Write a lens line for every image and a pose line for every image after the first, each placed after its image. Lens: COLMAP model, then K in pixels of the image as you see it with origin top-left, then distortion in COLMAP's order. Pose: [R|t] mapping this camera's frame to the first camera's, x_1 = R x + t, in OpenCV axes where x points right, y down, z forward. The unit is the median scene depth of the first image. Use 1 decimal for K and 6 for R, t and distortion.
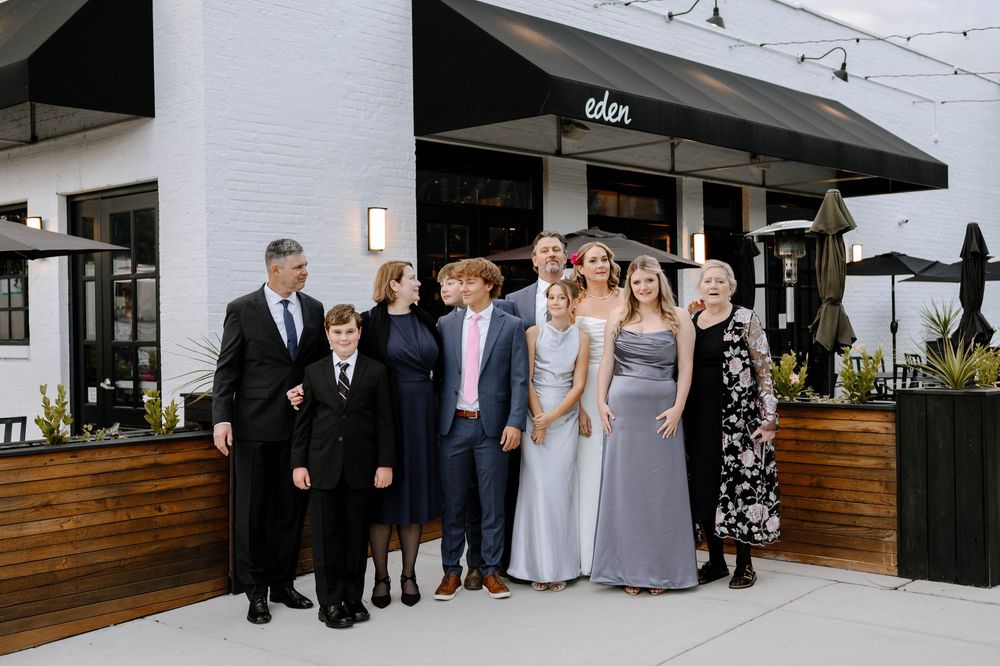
lens RADIAL K [[1191.9, 0, 499.9], [0, 1191.9, 314.8], [0, 0, 1]] dist [0.002093, 0.012501]
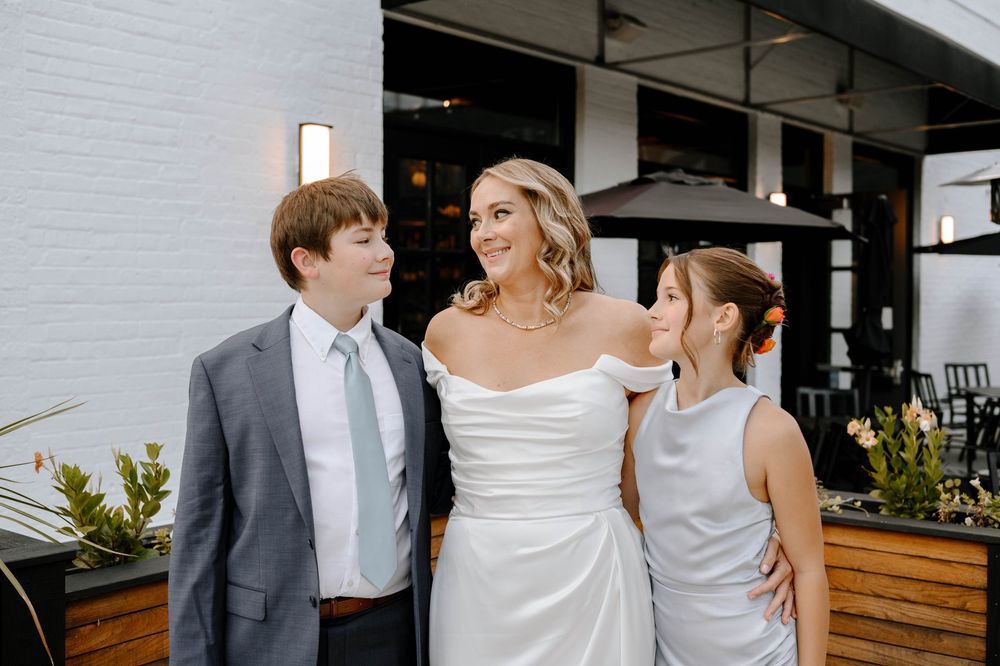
lens RADIAL K [[1156.7, 0, 497.9], [0, 1156.7, 327.7], [0, 0, 1]] dist [-0.000221, 0.020717]
pose [[0.999037, 0.014203, 0.041507, -0.036076], [-0.015568, 0.999343, 0.032731, -0.011195], [-0.041015, -0.033346, 0.998602, 0.427692]]
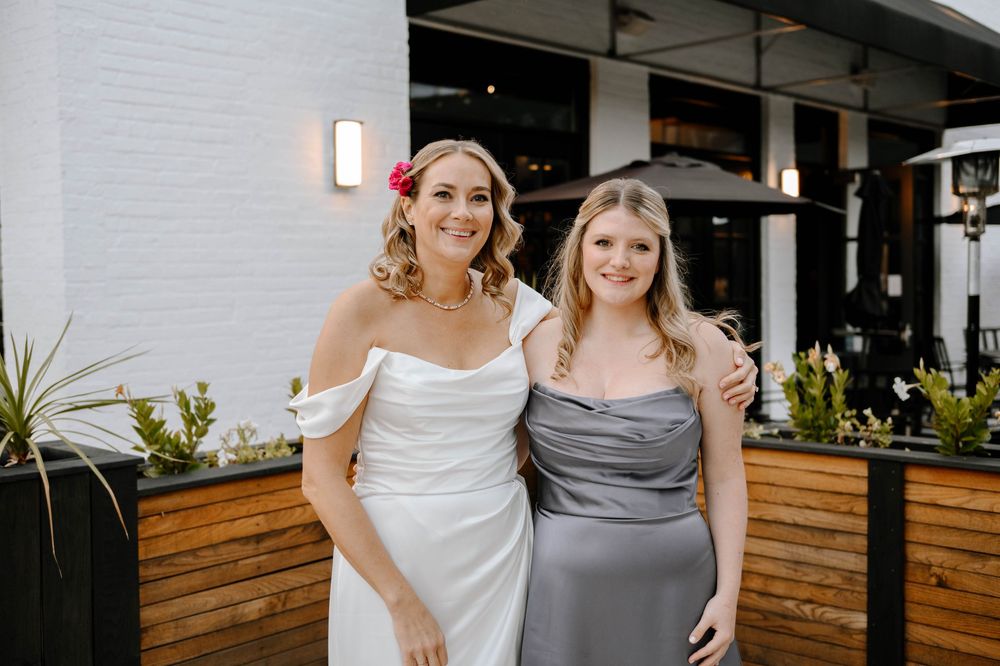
lens RADIAL K [[1148.6, 0, 498.1], [0, 1148.6, 324.4], [0, 0, 1]] dist [-0.000701, 0.022858]
pose [[0.999867, 0.001070, -0.016291, -0.008986], [-0.000248, 0.998732, 0.050351, -0.009094], [0.016325, -0.050341, 0.998599, 0.352827]]
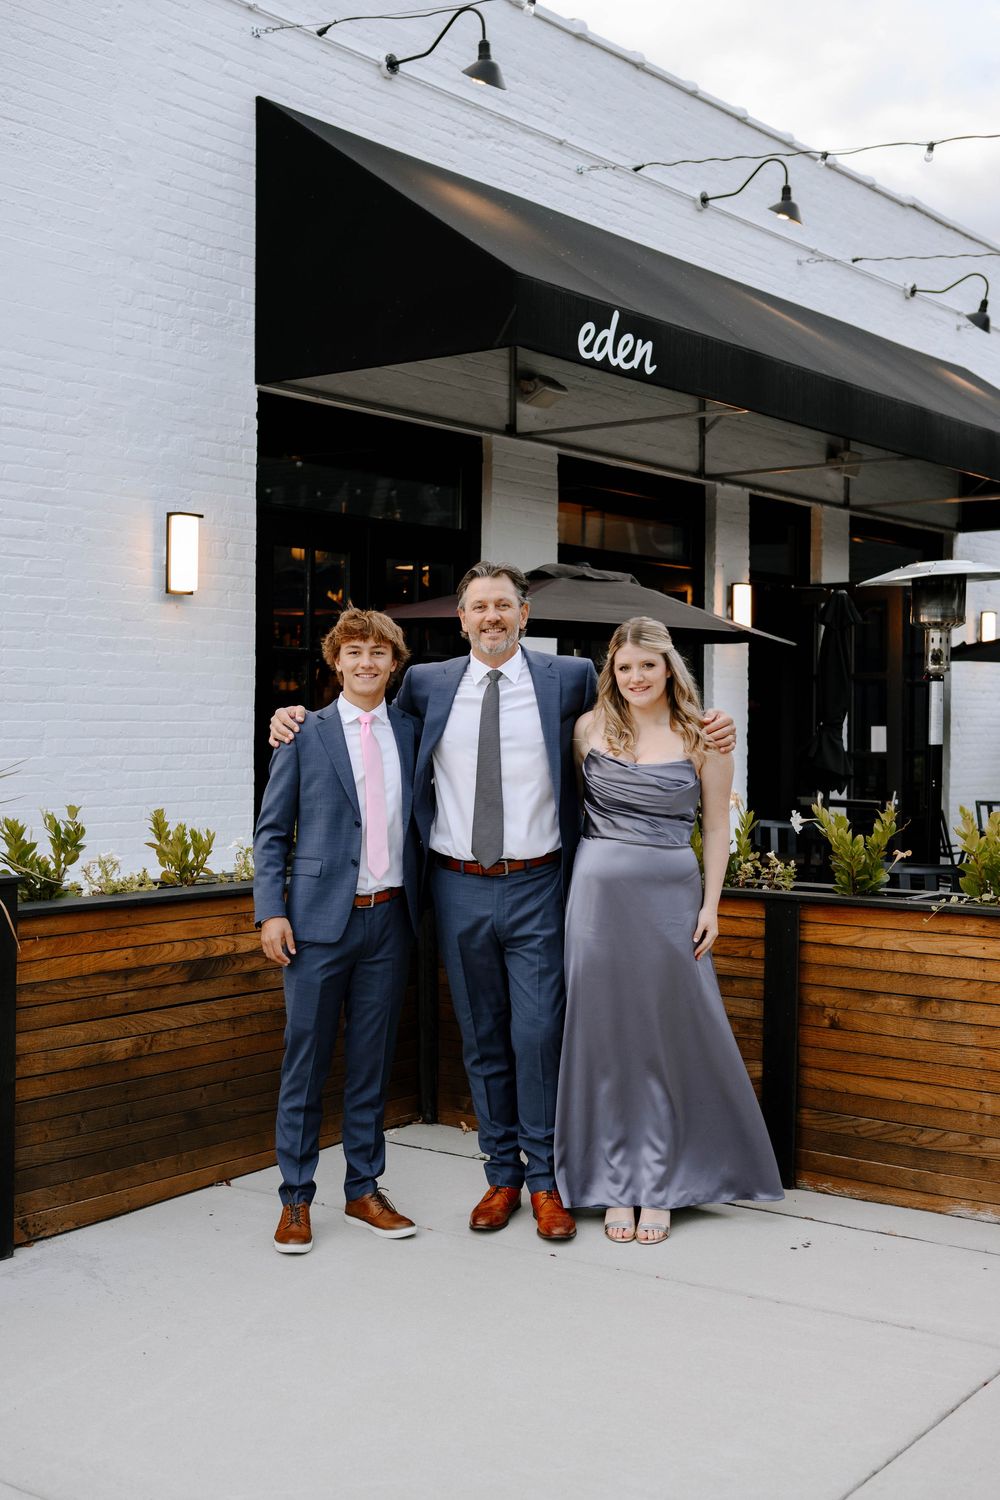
lens RADIAL K [[1851.9, 0, 486.3], [0, 1851.9, 750.4], [0, 0, 1]] dist [-0.003317, 0.031861]
pose [[0.997173, 0.021920, 0.071870, -0.024844], [-0.023380, 0.999536, 0.019529, -0.002930], [-0.071409, -0.021154, 0.997223, 0.156857]]
